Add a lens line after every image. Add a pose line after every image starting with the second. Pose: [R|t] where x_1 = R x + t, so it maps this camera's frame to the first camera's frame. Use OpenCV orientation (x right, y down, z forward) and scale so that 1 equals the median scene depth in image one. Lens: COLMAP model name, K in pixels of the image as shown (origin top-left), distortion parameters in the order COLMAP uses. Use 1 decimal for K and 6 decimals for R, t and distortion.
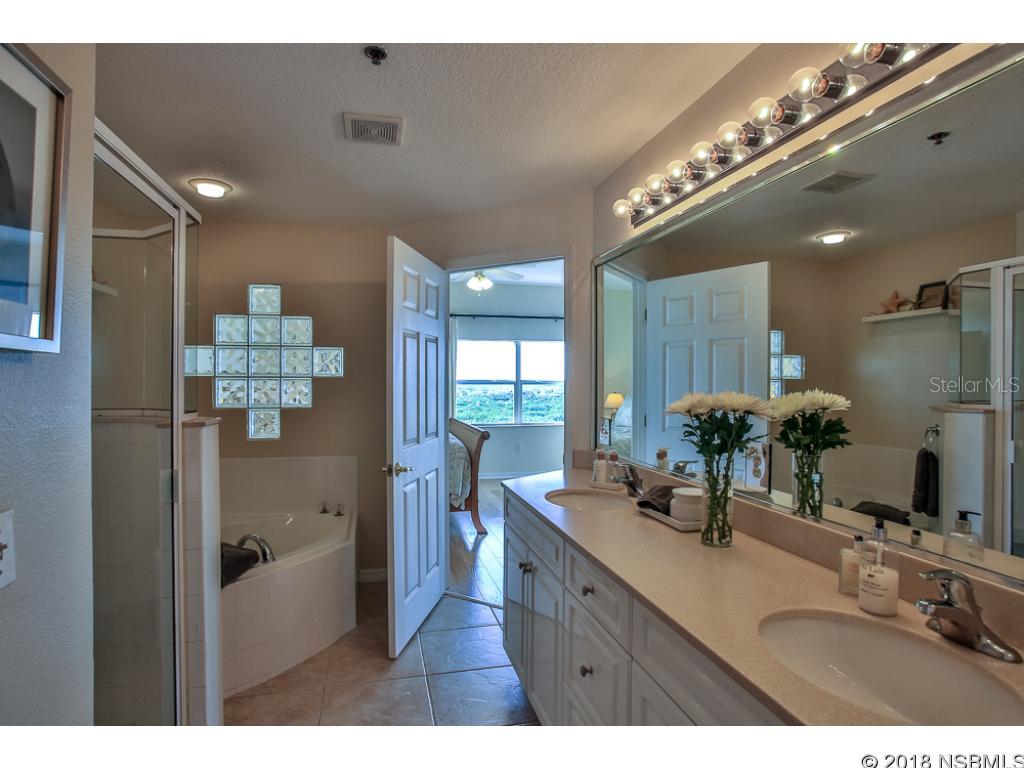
lens RADIAL K [[526.8, 0, 512.0], [0, 526.8, 384.0], [0, 0, 1]] dist [-0.064234, -0.000302]
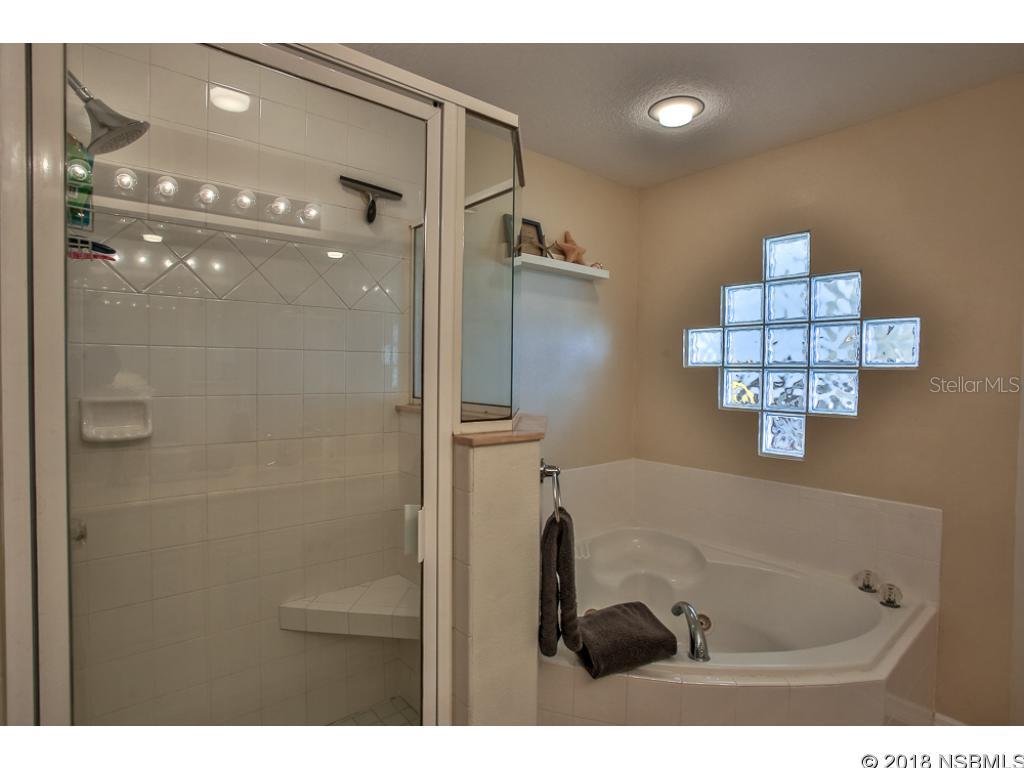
lens RADIAL K [[555.7, 0, 513.5], [0, 555.7, 375.0], [0, 0, 1]] dist [-0.001827, -0.000088]
pose [[0.473605, 0.009066, -0.880691, 0.010875], [-0.015862, 0.999873, 0.001763, 0.000748], [0.880594, 0.013134, 0.473689, 0.319076]]
